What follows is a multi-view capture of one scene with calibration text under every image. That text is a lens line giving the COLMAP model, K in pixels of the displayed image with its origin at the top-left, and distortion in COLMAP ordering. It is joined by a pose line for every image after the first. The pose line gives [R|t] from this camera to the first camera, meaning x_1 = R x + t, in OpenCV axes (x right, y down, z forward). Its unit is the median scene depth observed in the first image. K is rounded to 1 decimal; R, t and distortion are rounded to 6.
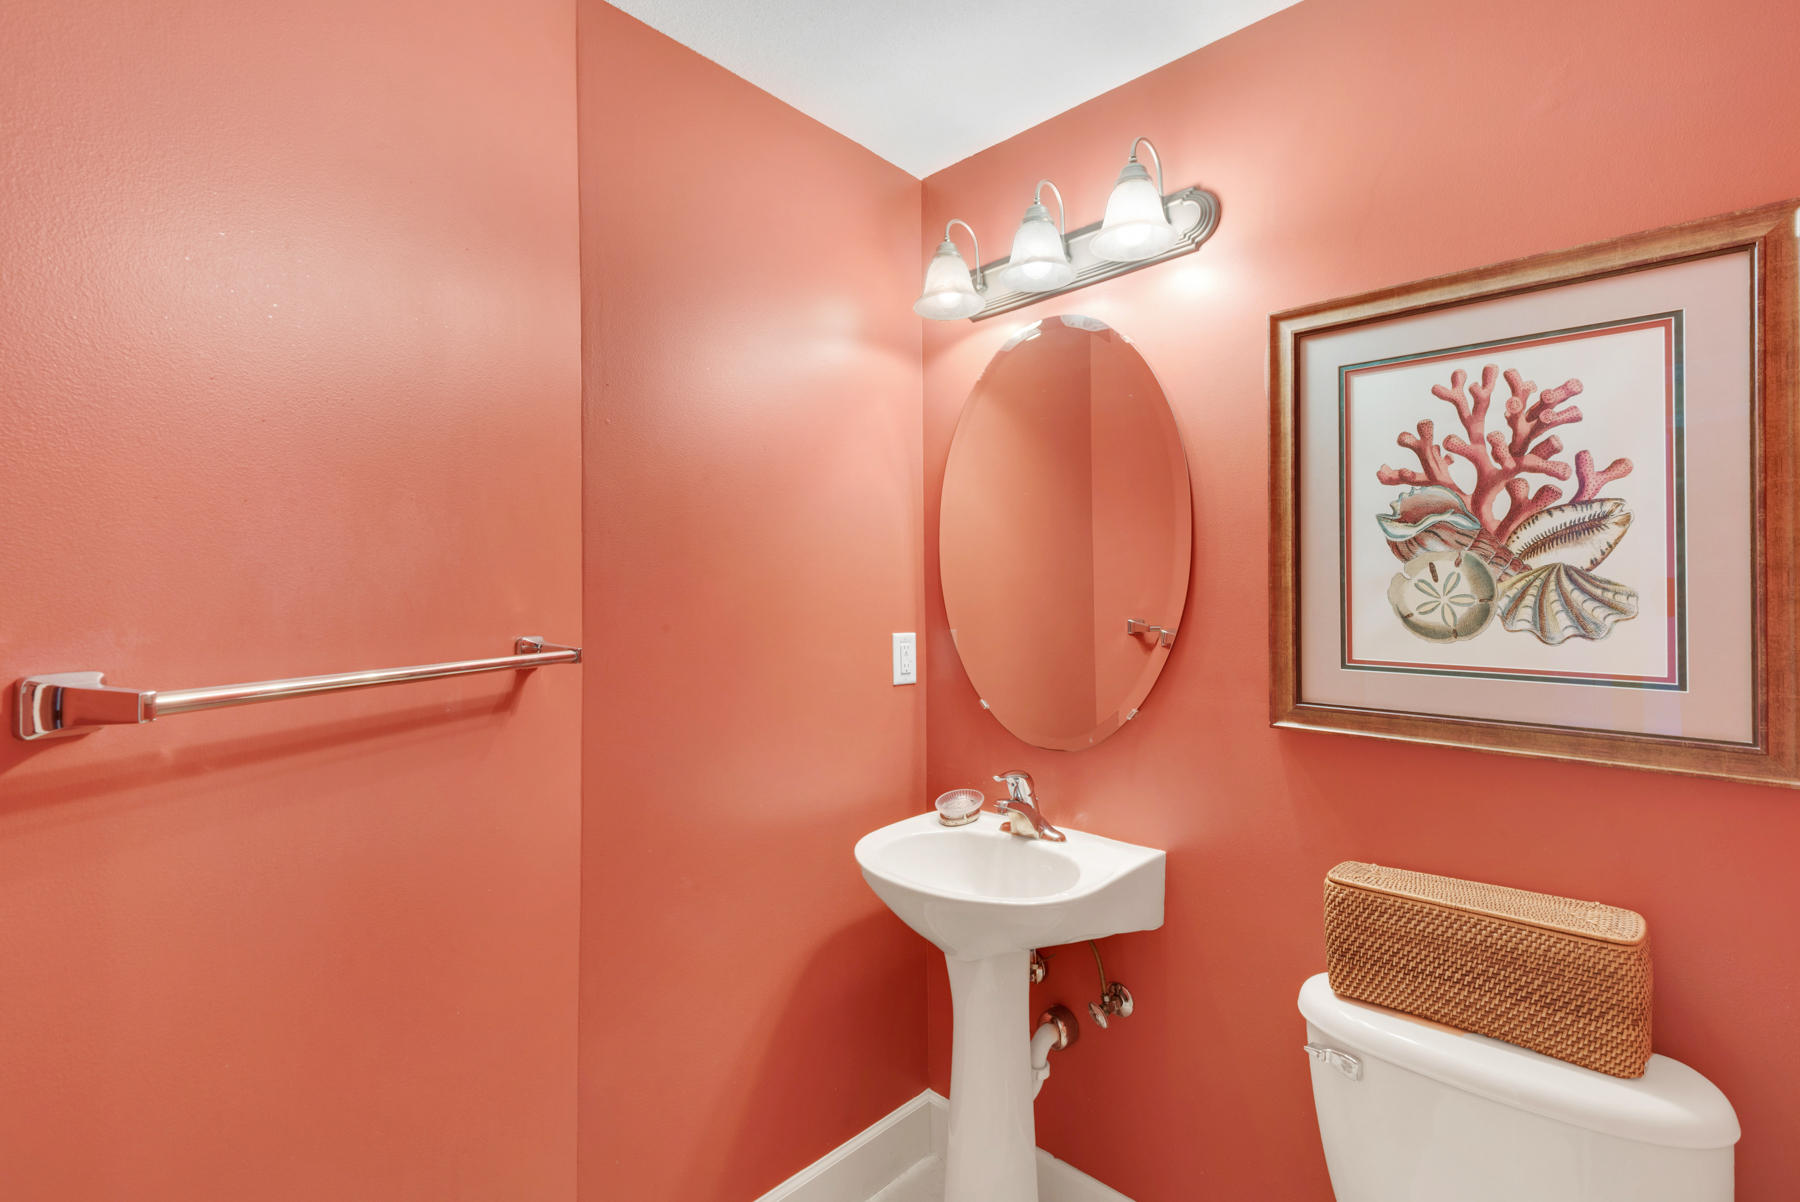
lens RADIAL K [[812.7, 0, 915.2], [0, 812.7, 604.8], [0, 0, 1]] dist [0.003728, 0.000058]
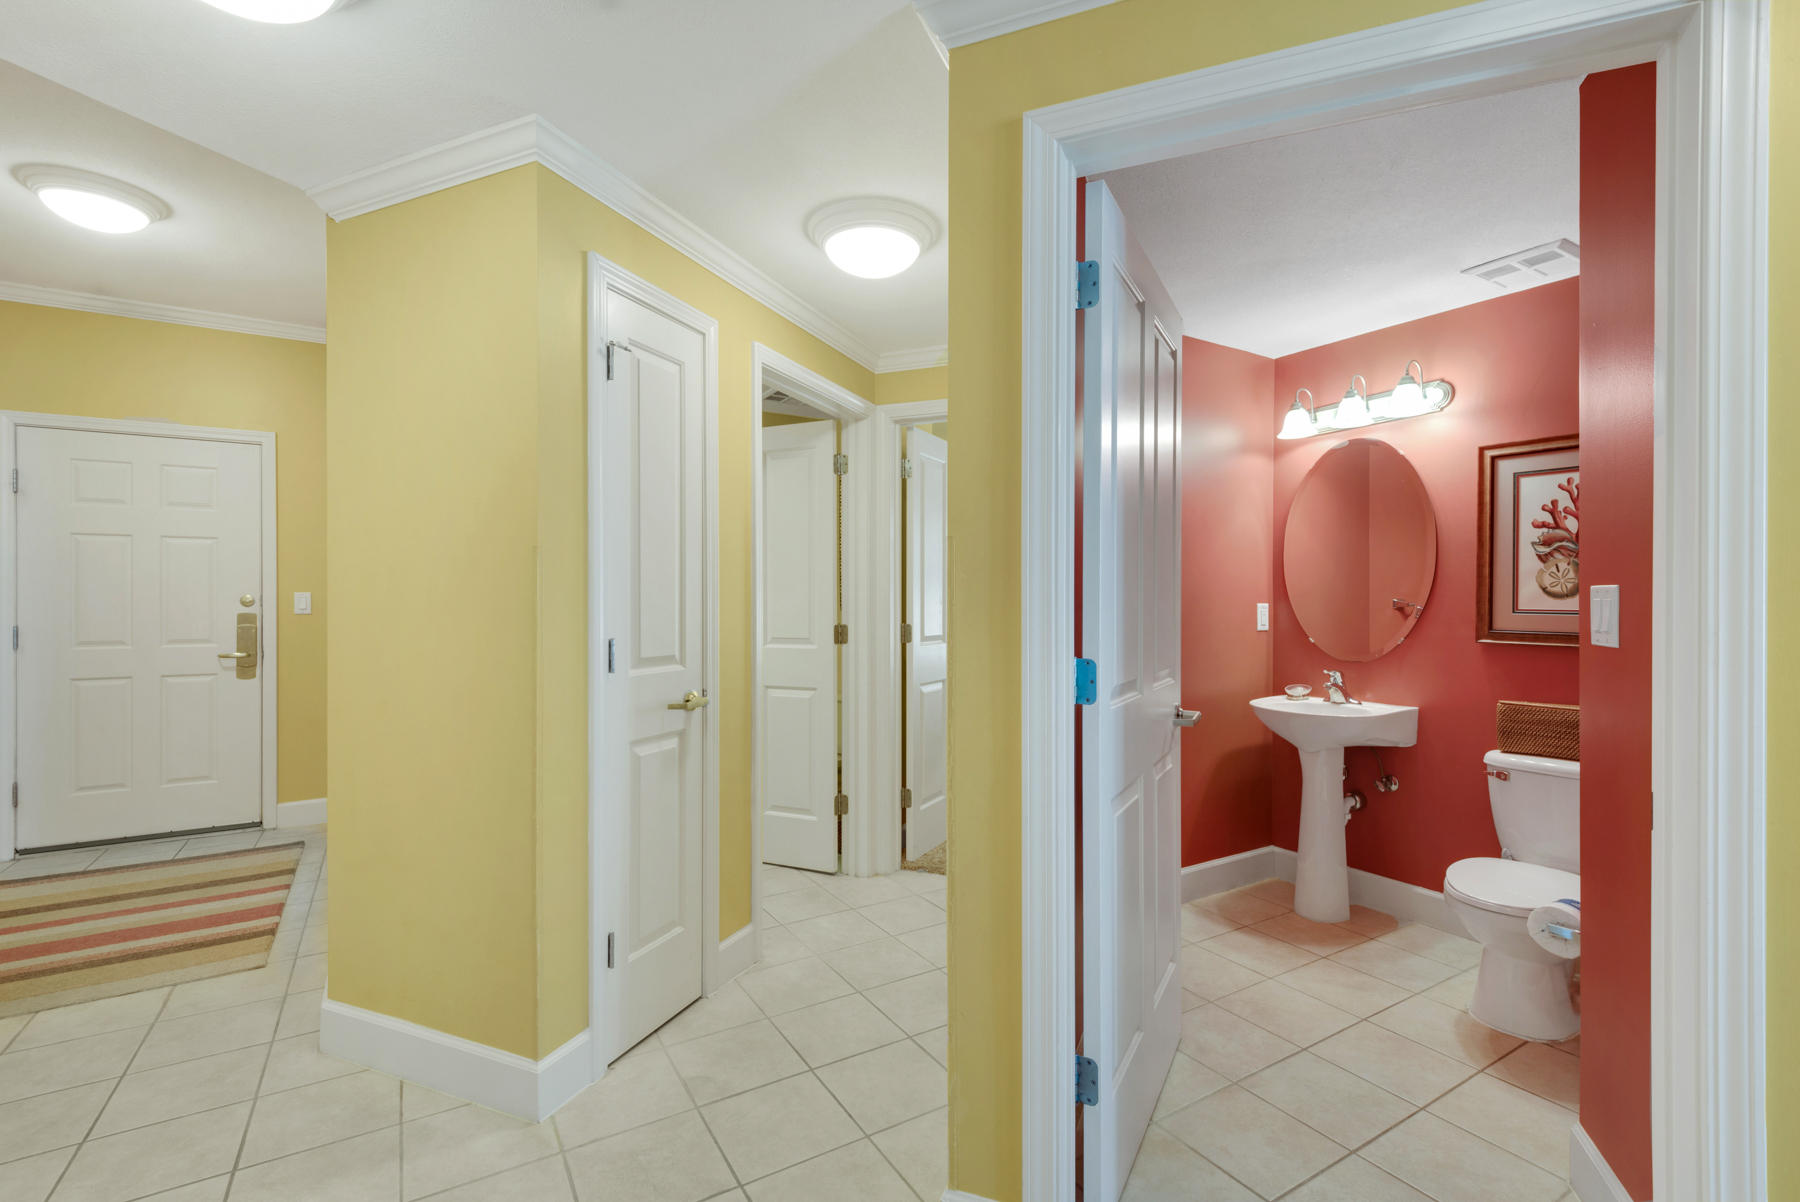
lens RADIAL K [[802.7, 0, 894.2], [0, 802.7, 631.2], [0, 0, 1]] dist [-0.013897, -0.000361]
pose [[0.961019, 0.008207, -0.276359, -0.447494], [0.000337, 0.999524, 0.030855, 0.057666], [0.276481, -0.029745, 0.960559, -1.417547]]
